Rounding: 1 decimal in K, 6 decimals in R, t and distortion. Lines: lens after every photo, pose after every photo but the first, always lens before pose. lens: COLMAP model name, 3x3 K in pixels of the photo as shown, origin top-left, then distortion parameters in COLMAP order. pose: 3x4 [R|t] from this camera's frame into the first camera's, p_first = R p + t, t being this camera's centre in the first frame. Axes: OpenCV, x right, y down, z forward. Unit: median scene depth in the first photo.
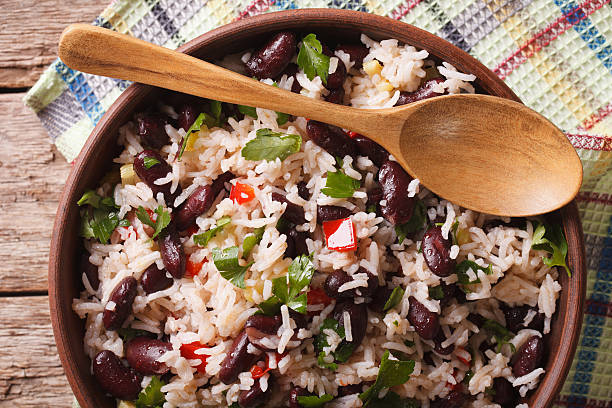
lens RADIAL K [[2213.3, 0, 302.6], [0, 2213.3, 206.9], [0, 0, 1]] dist [0.142033, 0.000000]
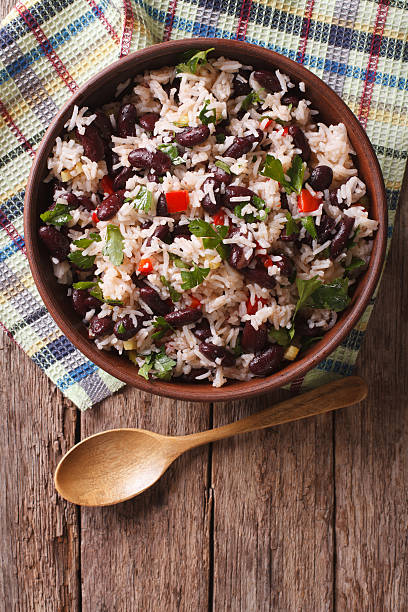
lens RADIAL K [[1033.9, 0, 197.8], [0, 1033.9, 307.3], [0, 0, 1]] dist [-0.171903, 0.000000]
pose [[0.050262, -0.998323, -0.028729, -0.032092], [0.998562, 0.050770, -0.017221, 0.040934], [0.018651, -0.027823, 0.999439, 0.316058]]
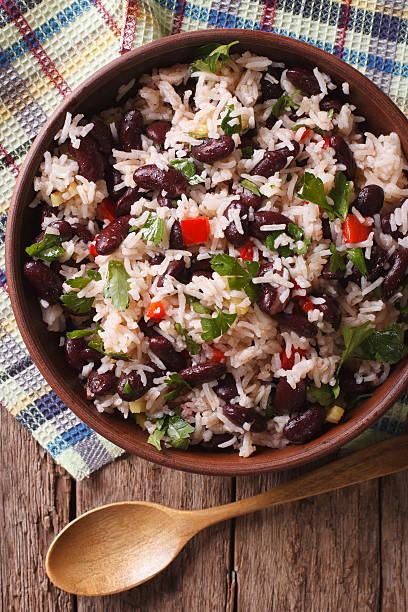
lens RADIAL K [[1033.9, 0, 198.1], [0, 1033.9, 293.3], [0, 0, 1]] dist [-0.171903, 0.000000]
pose [[0.042973, -0.998967, -0.014805, -0.008044], [0.999069, 0.043023, -0.003048, 0.017193], [0.003681, -0.014661, 0.999886, 0.445732]]
